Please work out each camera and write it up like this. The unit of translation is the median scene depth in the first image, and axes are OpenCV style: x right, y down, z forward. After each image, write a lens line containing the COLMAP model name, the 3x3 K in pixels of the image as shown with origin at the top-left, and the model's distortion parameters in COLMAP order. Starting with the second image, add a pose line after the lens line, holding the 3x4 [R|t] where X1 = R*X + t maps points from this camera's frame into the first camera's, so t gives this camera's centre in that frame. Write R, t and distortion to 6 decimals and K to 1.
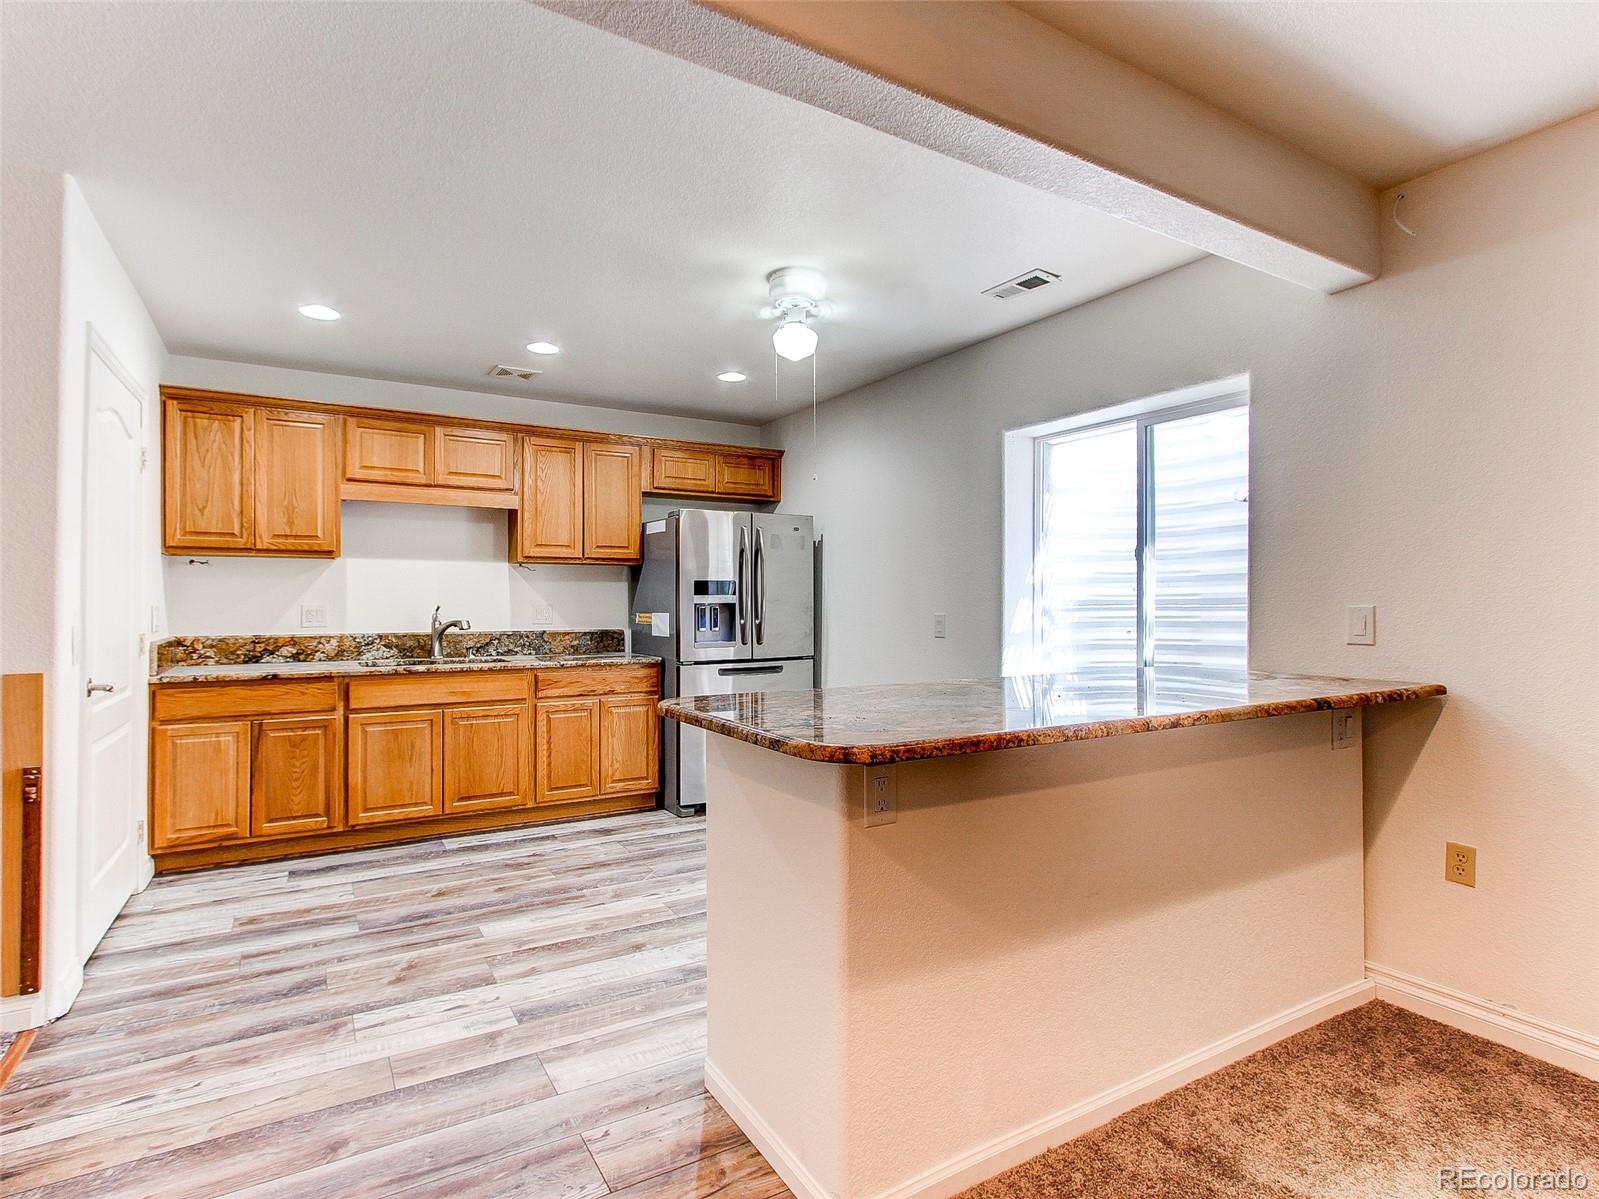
lens RADIAL K [[823.5, 0, 768.4], [0, 823.5, 602.1], [0, 0, 1]] dist [0.001590, 0.002665]
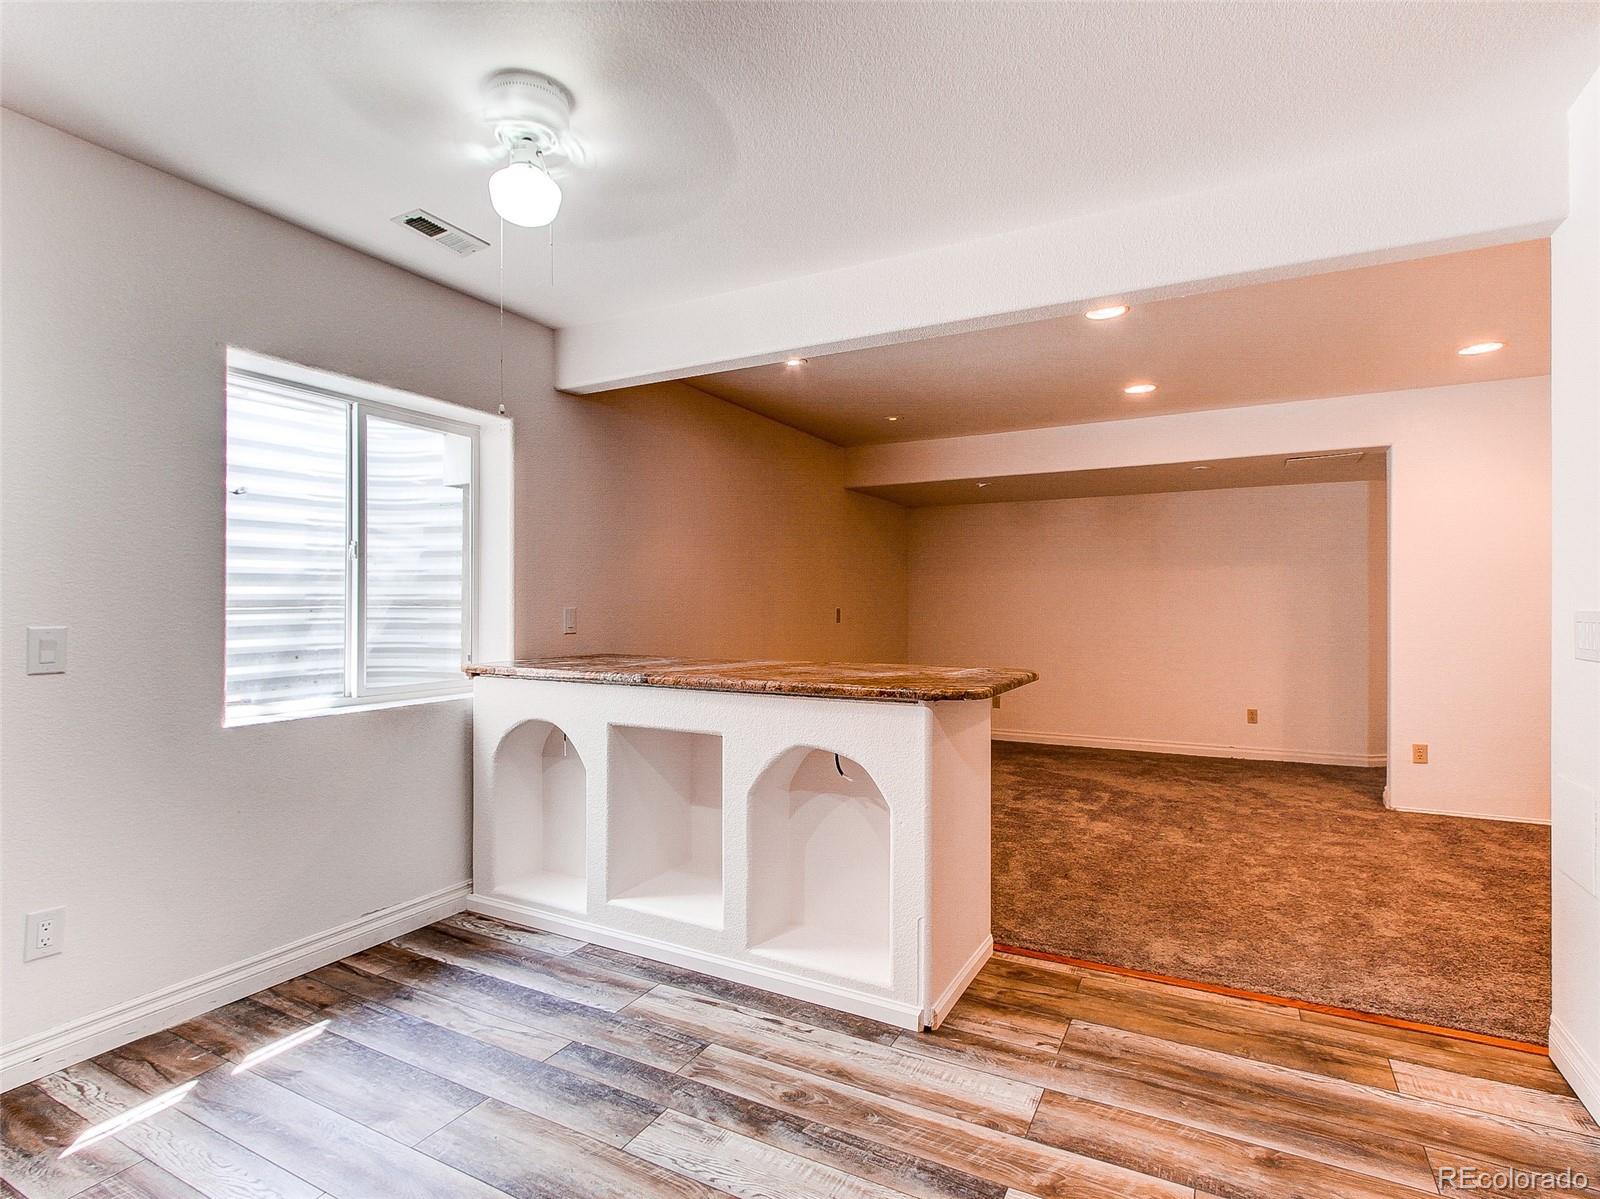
lens RADIAL K [[824.0, 0, 791.8], [0, 824.0, 601.1], [0, 0, 1]] dist [0.001590, 0.002665]
pose [[-0.526184, 0.009300, 0.850320, -0.467094], [0.002388, 0.999952, -0.009459, 0.004038], [-0.850368, -0.002947, -0.526181, 0.876703]]
